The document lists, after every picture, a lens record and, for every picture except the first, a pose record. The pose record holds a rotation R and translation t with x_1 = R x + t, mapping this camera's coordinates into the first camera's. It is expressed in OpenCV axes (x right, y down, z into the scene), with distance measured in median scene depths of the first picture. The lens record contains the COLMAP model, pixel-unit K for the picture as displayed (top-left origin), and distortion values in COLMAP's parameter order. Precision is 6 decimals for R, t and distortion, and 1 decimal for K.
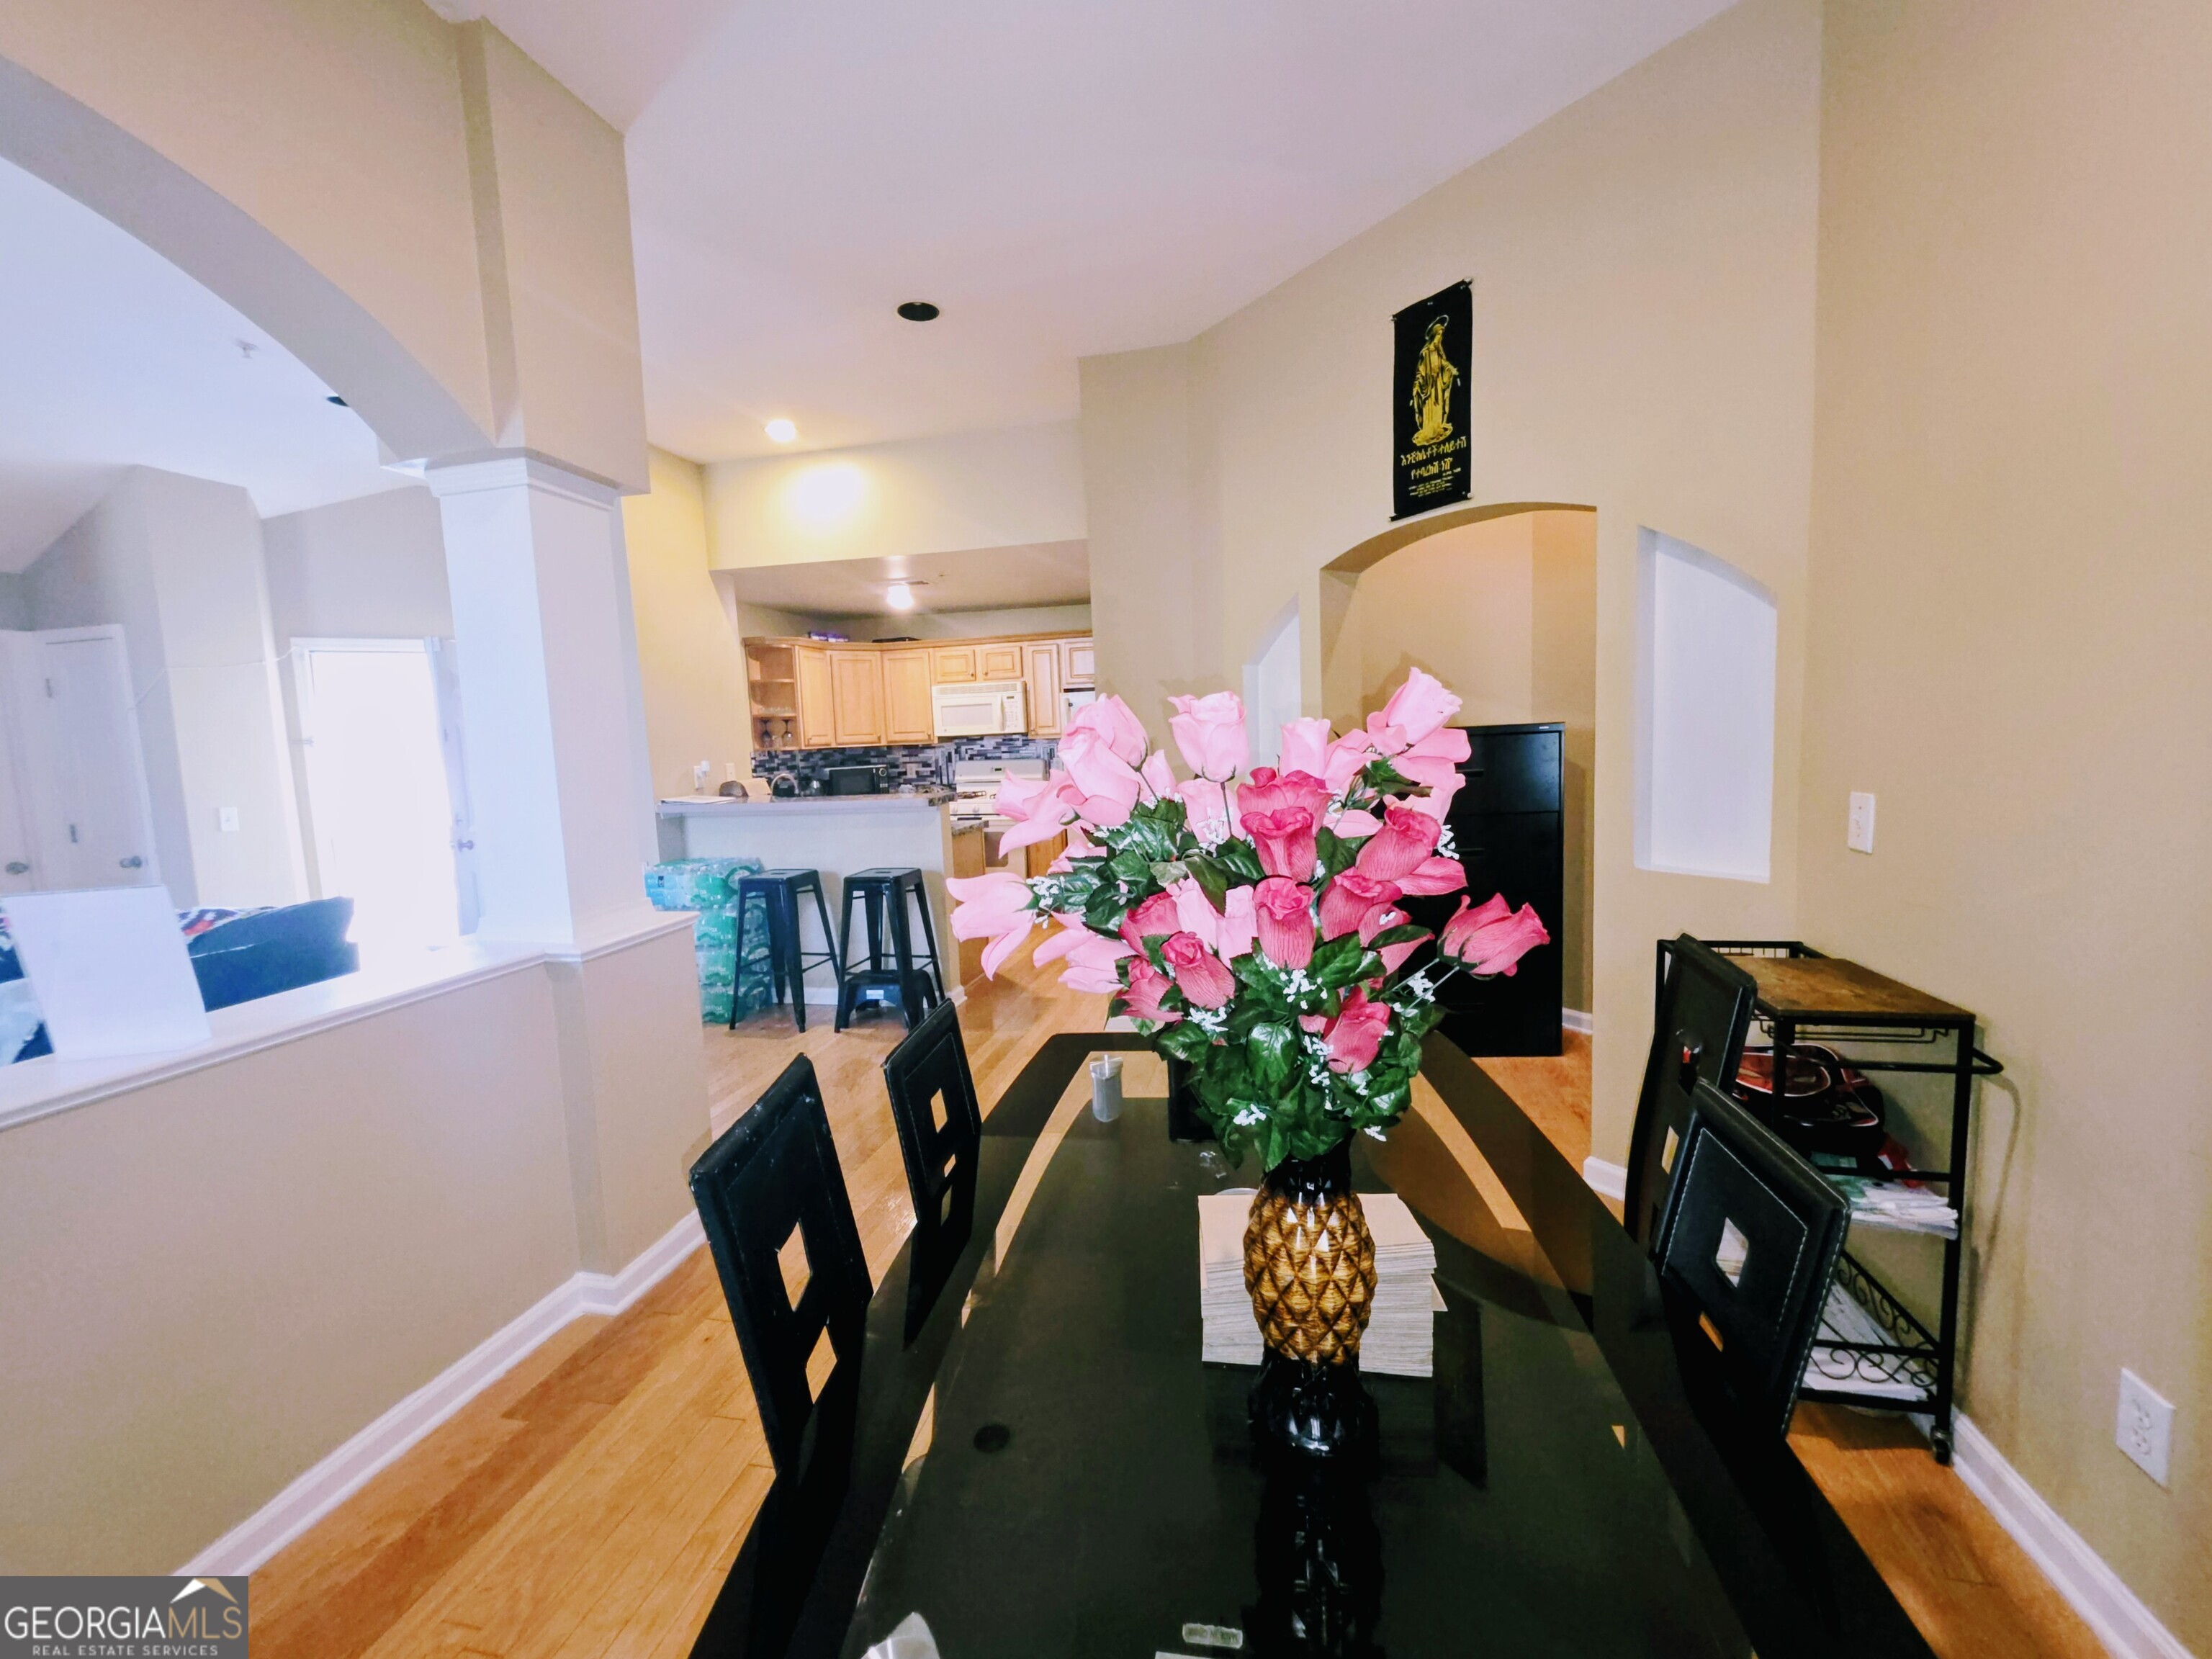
lens RADIAL K [[901.2, 0, 1113.3], [0, 901.2, 830.4], [0, 0, 1]] dist [0.000266, 0.000041]
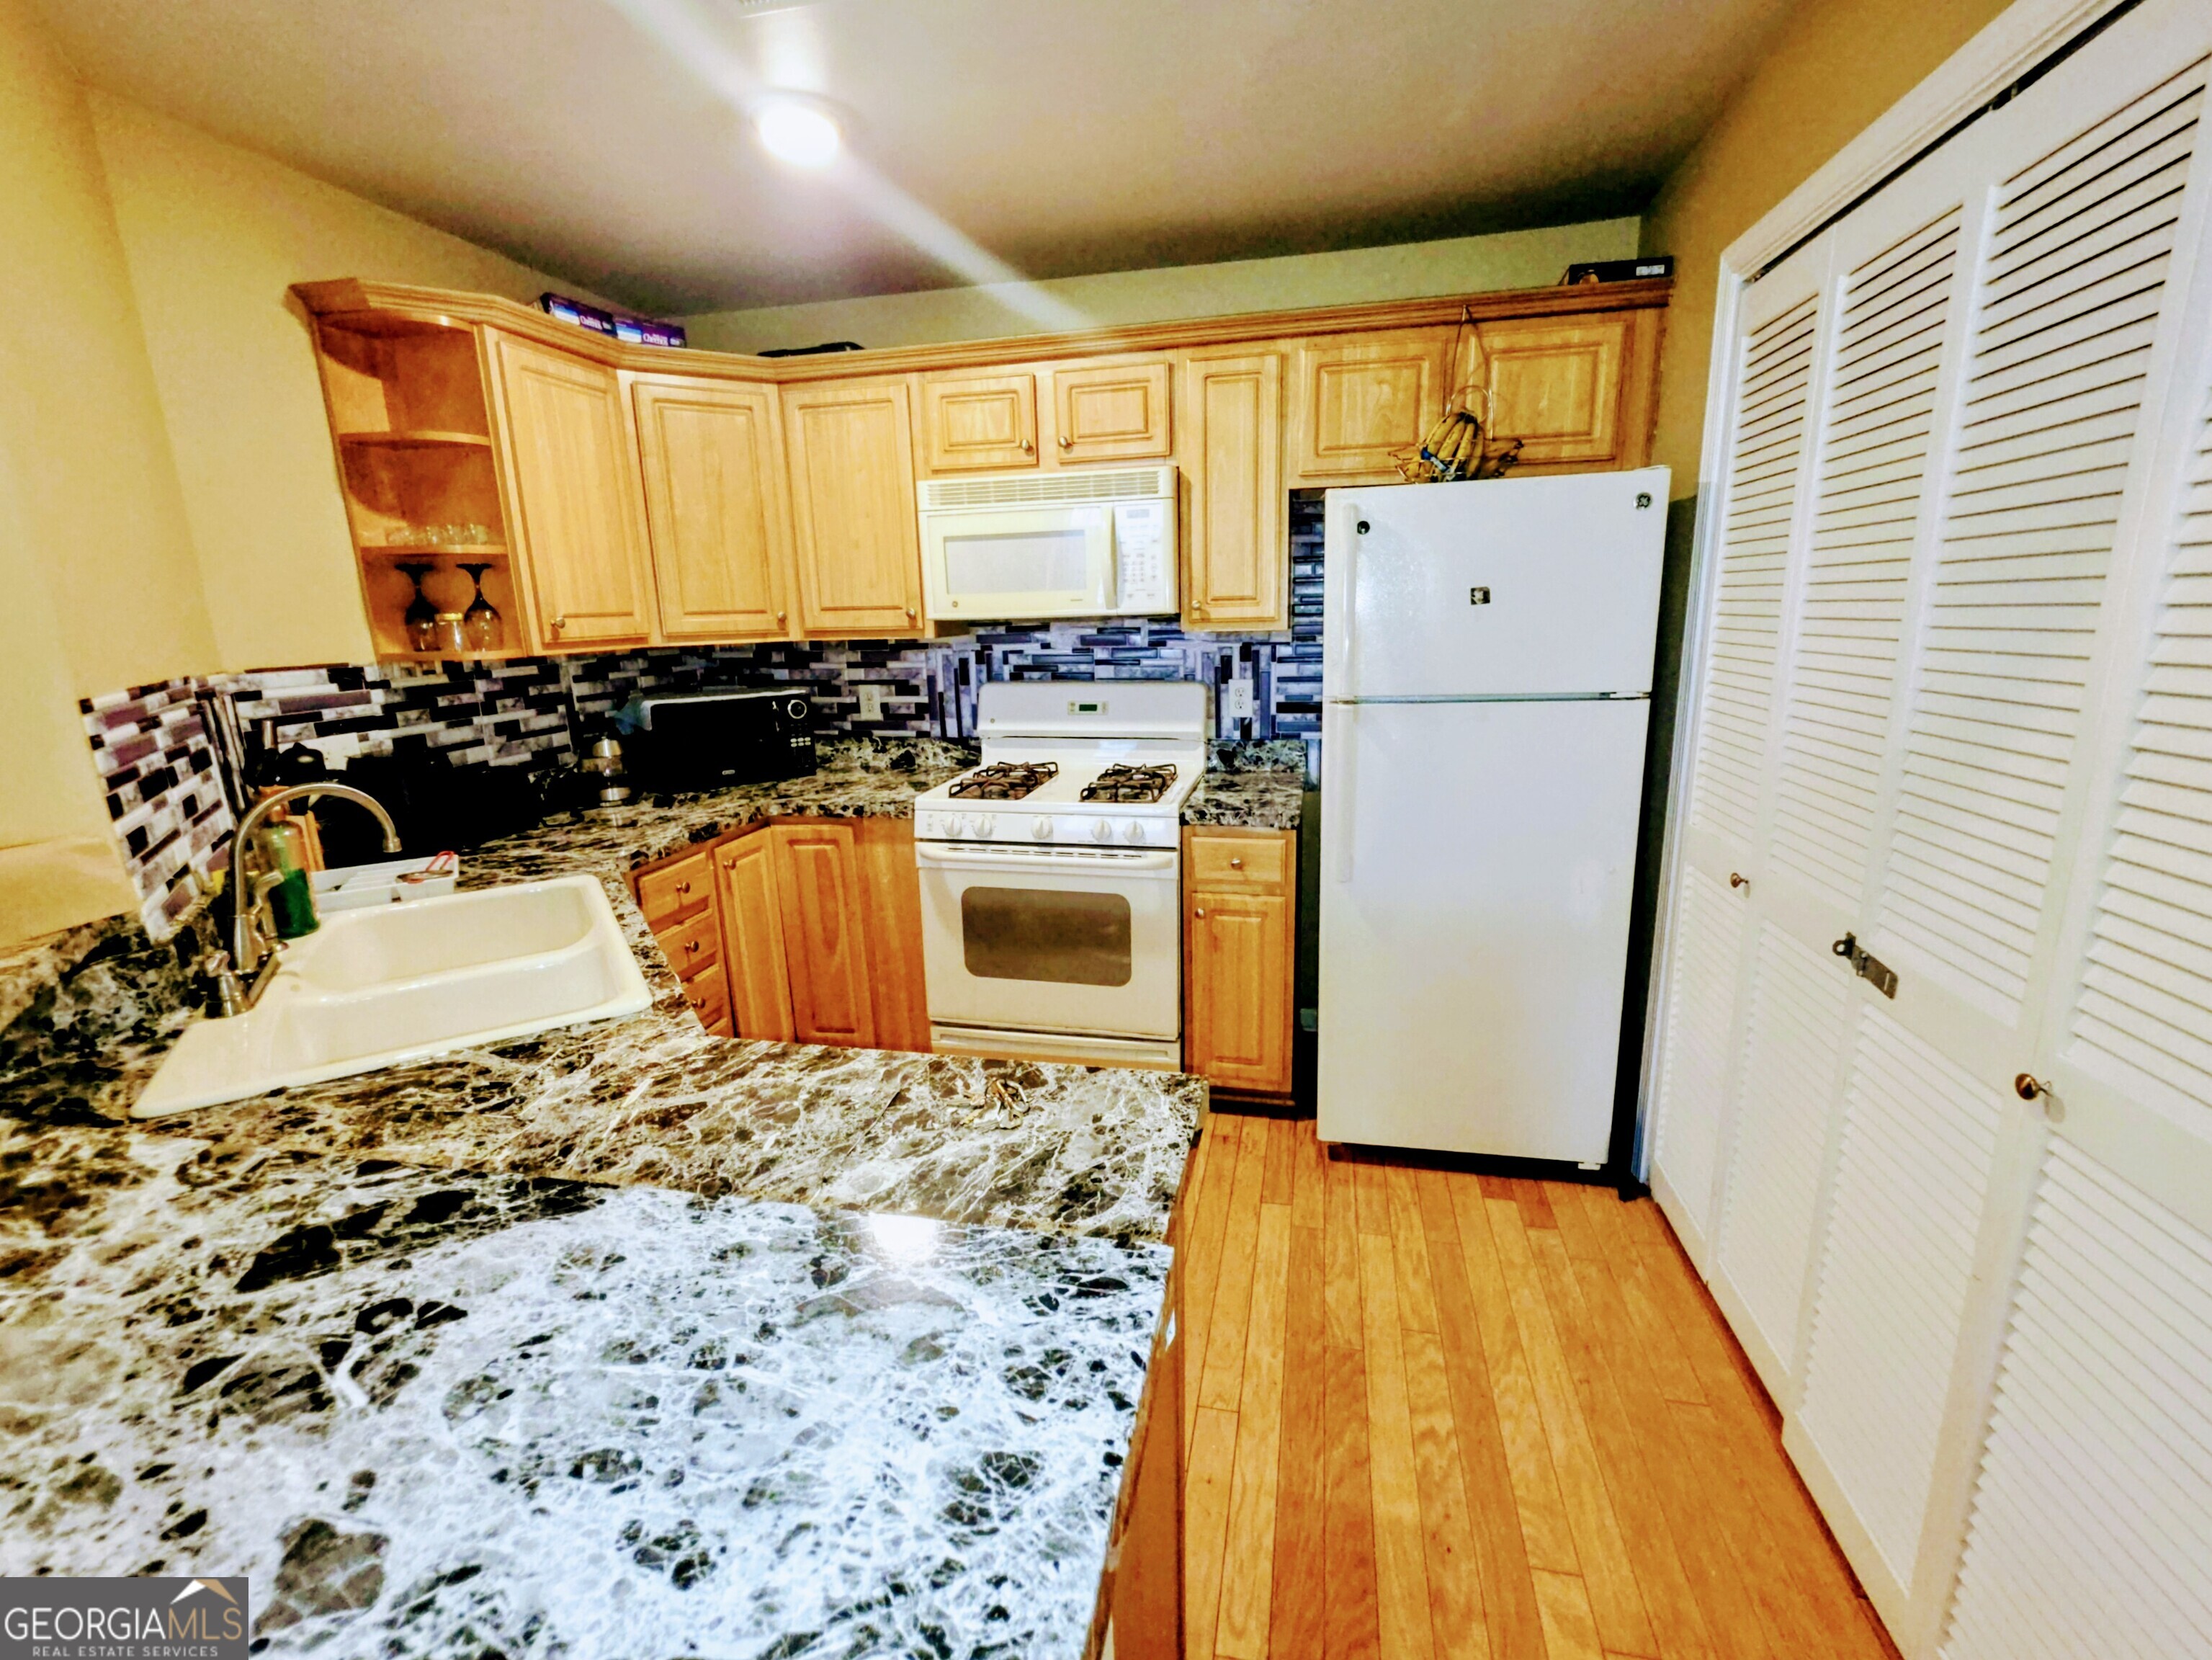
lens RADIAL K [[901.3, 0, 1113.3], [0, 901.3, 830.9], [0, 0, 1]] dist [0.000266, 0.000041]
pose [[0.999812, 0.009236, 0.017059, -0.127742], [-0.011395, 0.991306, 0.131081, -0.068427], [-0.015700, -0.131251, 0.991225, 0.622526]]
